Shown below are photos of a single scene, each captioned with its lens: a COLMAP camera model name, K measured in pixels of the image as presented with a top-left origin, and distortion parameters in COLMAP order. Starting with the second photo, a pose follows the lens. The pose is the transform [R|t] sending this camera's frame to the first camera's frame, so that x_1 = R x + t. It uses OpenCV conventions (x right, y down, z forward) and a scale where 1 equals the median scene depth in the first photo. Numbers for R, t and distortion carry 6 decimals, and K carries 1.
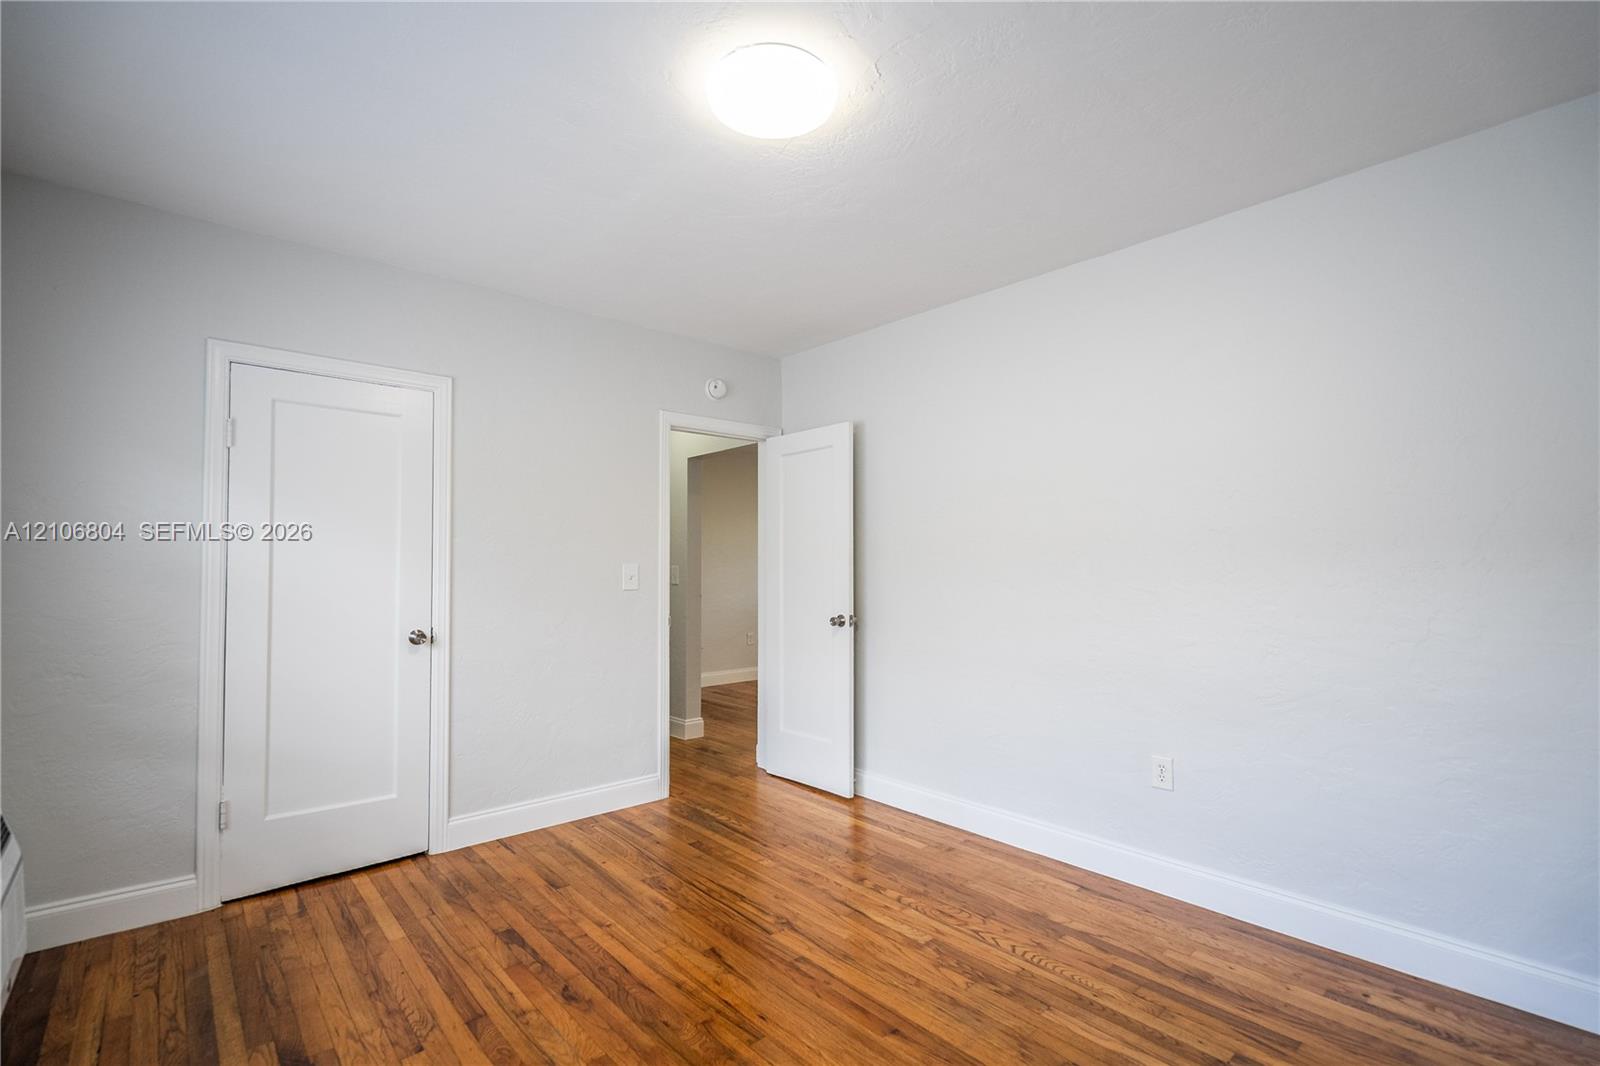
lens RADIAL K [[749.6, 0, 802.6], [0, 749.6, 543.2], [0, 0, 1]] dist [0.000721, 0.000272]
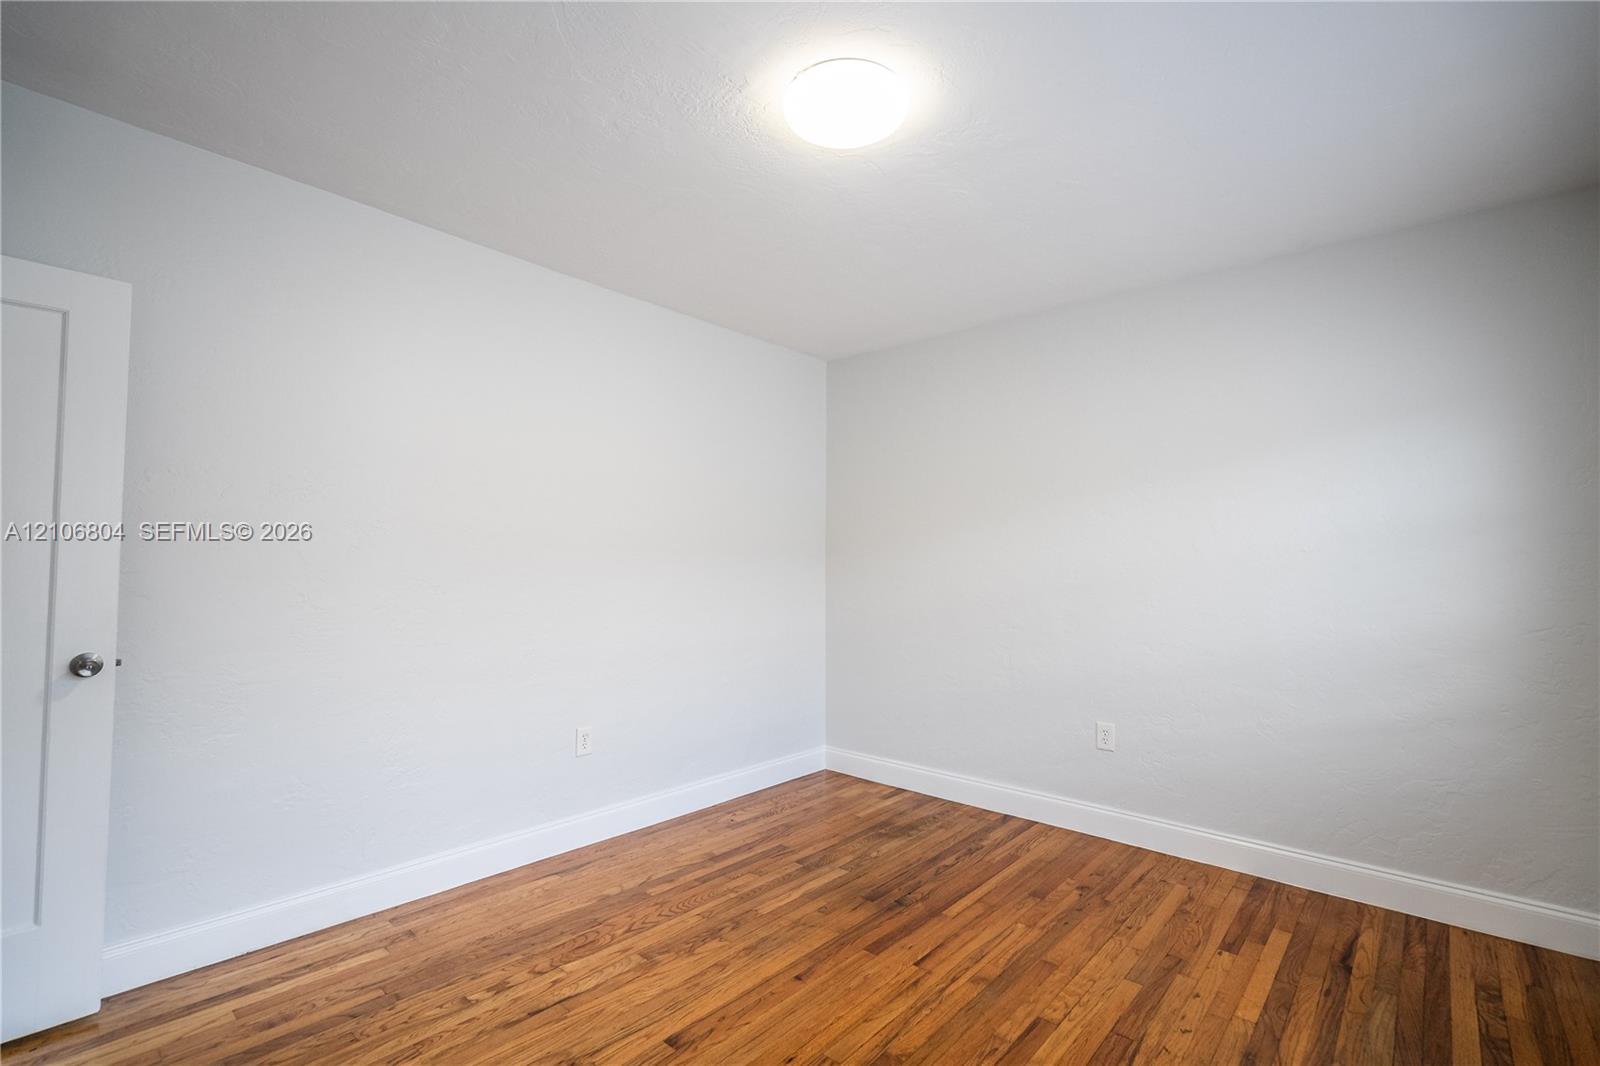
lens RADIAL K [[749.6, 0, 802.6], [0, 749.6, 543.2], [0, 0, 1]] dist [0.000721, 0.000272]
pose [[-0.151322, 0.033616, 0.987913, -0.790499], [-0.039607, 0.998413, -0.040041, 0.038274], [-0.987691, -0.045187, -0.149750, 0.937294]]
